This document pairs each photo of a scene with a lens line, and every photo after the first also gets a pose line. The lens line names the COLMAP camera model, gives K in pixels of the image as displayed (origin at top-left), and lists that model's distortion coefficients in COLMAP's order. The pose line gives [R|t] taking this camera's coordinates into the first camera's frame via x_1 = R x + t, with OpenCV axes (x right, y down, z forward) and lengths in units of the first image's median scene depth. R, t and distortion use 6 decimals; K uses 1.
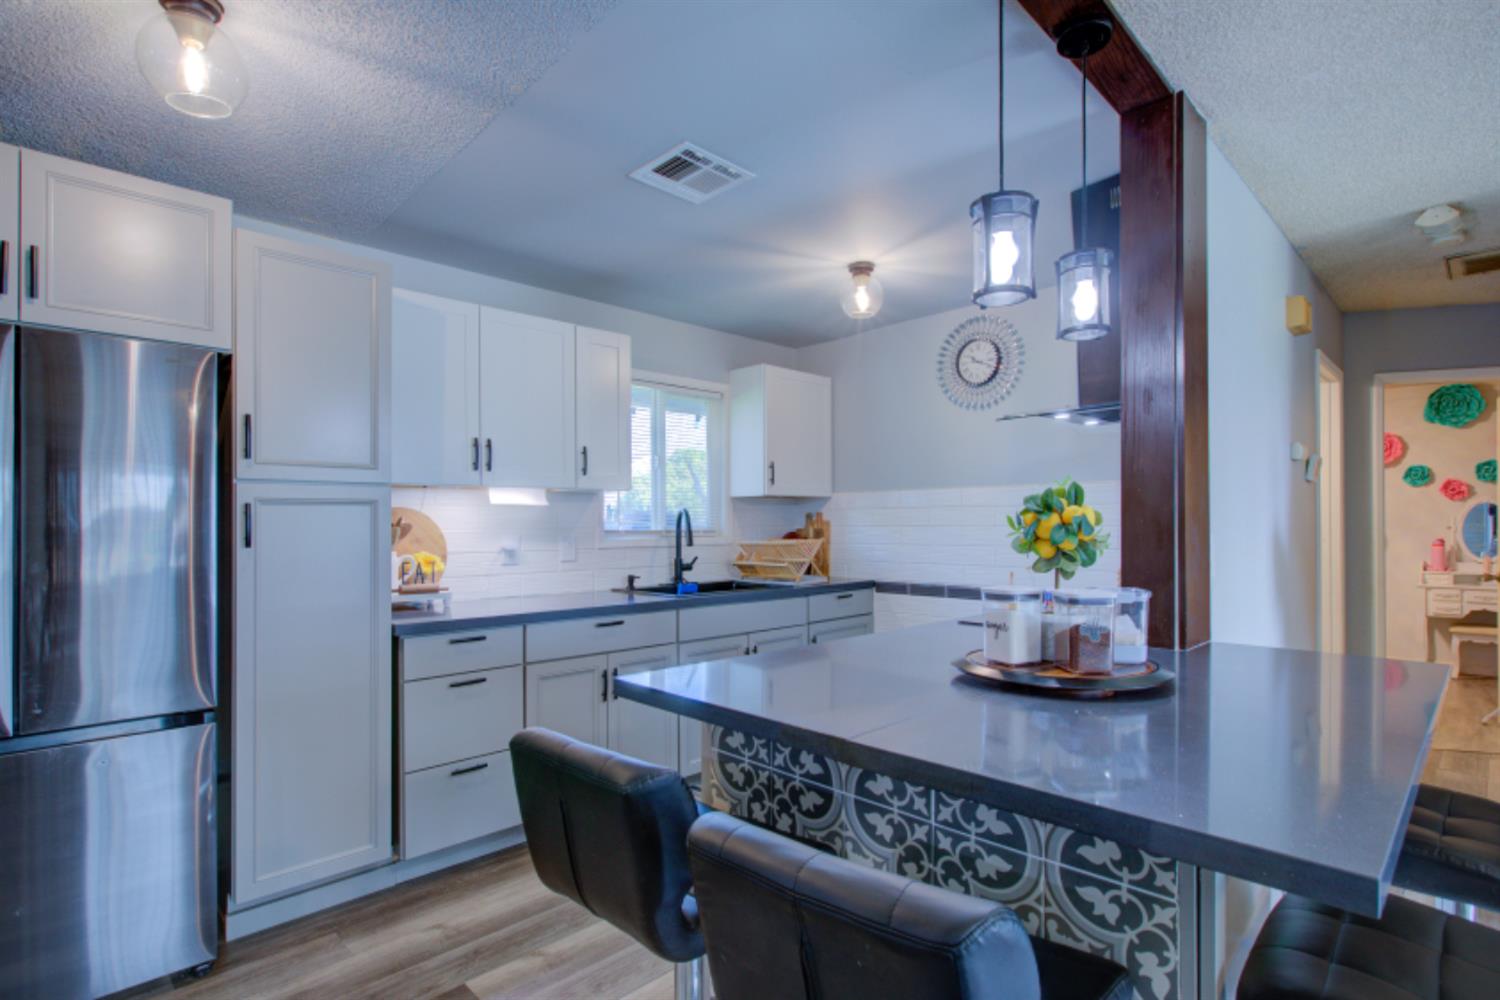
lens RADIAL K [[757.4, 0, 740.6], [0, 757.4, 521.9], [0, 0, 1]] dist [-0.000350, 0.000288]
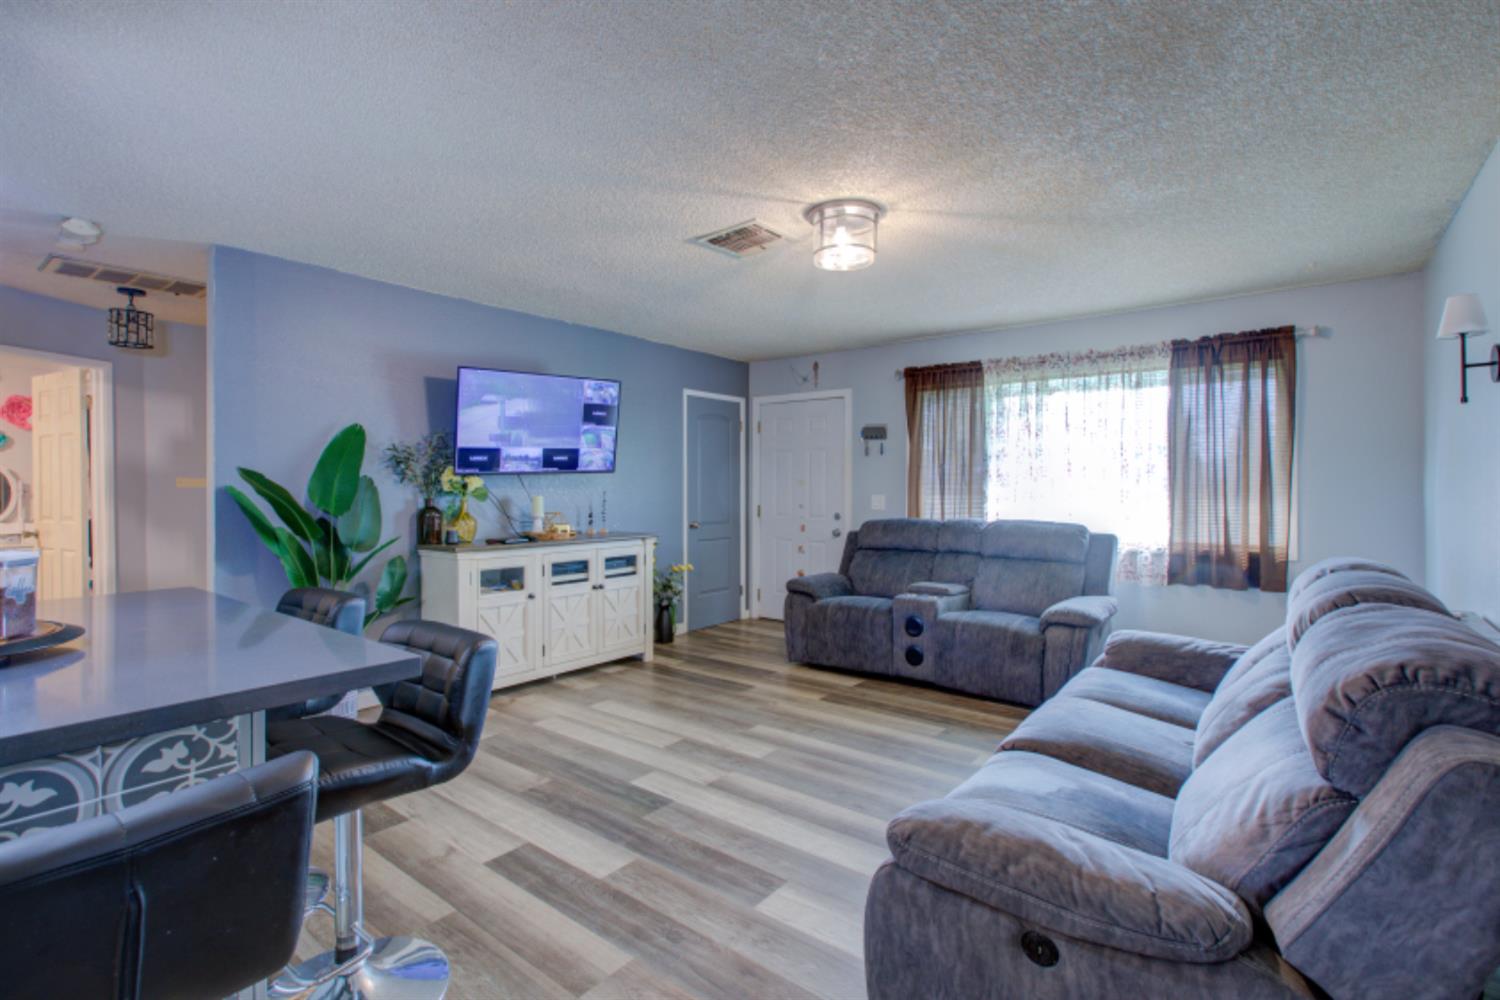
lens RADIAL K [[687.0, 0, 751.9], [0, 687.0, 493.1], [0, 0, 1]] dist [-0.001602, 0.000466]
pose [[-0.126597, -0.009728, 0.991907, -0.315012], [-0.000518, 0.999952, 0.009741, 0.003160], [-0.991954, 0.000720, -0.126596, 0.100640]]
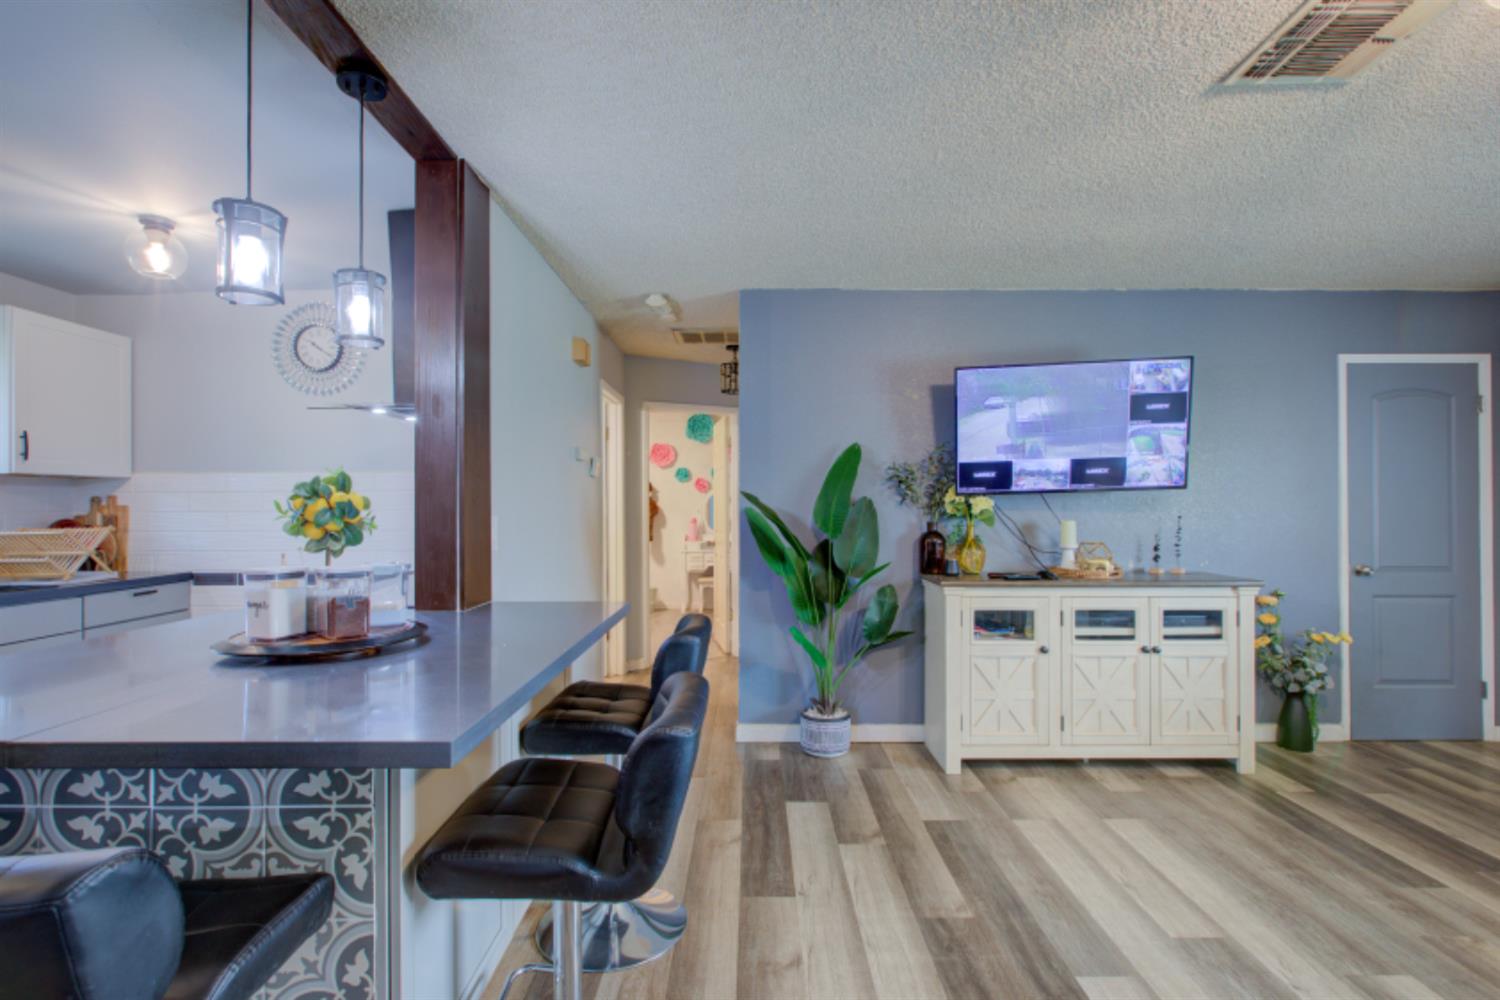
lens RADIAL K [[709.4, 0, 764.4], [0, 709.4, 501.8], [0, 0, 1]] dist [-0.001269, 0.000961]
pose [[0.691700, 0.005002, 0.722167, 0.070886], [0.000281, 0.999974, -0.007196, 0.000323], [-0.722185, 0.005181, 0.691681, -0.124378]]
